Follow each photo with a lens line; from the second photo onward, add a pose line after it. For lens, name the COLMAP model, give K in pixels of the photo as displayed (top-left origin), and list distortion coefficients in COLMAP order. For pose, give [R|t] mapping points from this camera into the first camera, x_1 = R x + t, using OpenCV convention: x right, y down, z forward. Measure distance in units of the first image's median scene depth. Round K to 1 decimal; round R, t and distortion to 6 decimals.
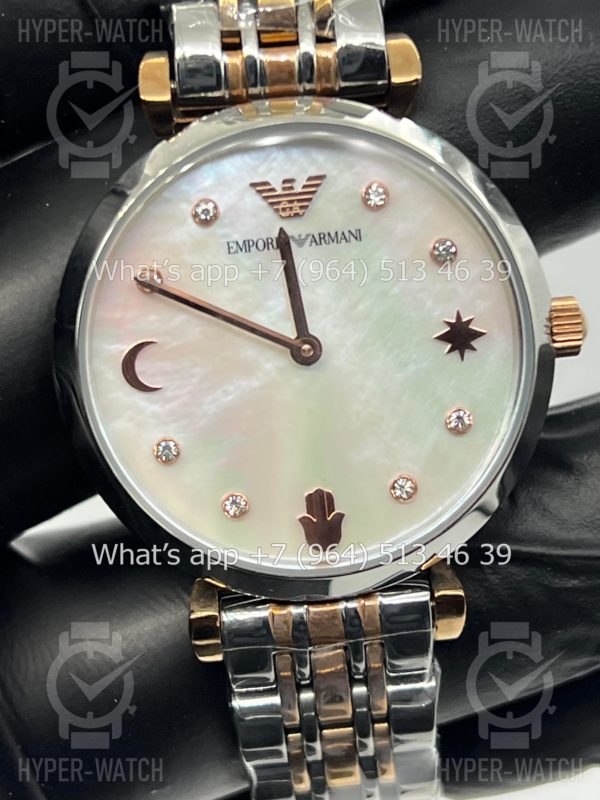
lens RADIAL K [[1835.5, 0, 303.1], [0, 1835.5, 396.8], [0, 0, 1]] dist [0.026787, 0.000000]
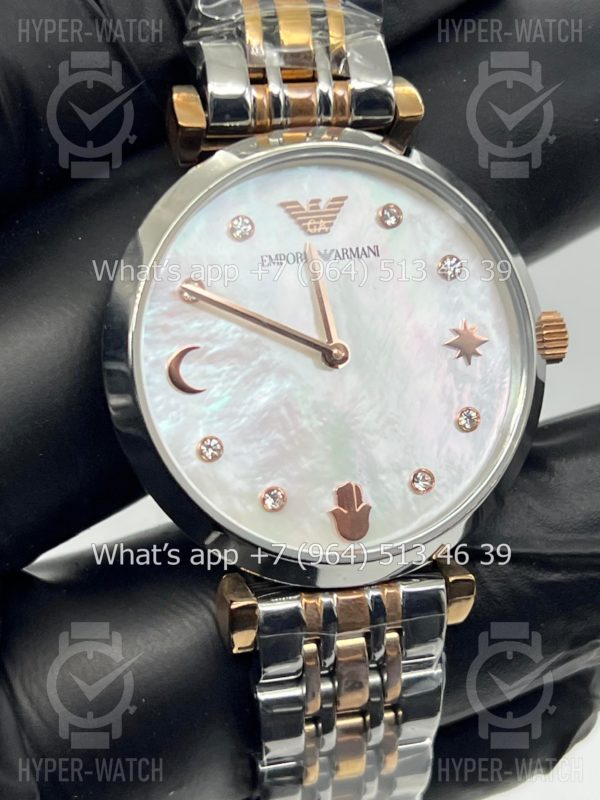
lens RADIAL K [[1835.5, 0, 300.6], [0, 1835.5, 406.3], [0, 0, 1]] dist [0.026787, 0.000000]
pose [[0.976644, -0.007879, 0.214720, -0.250496], [0.029543, 0.994761, -0.097871, 0.110458], [-0.212823, 0.101928, 0.971760, -0.050733]]
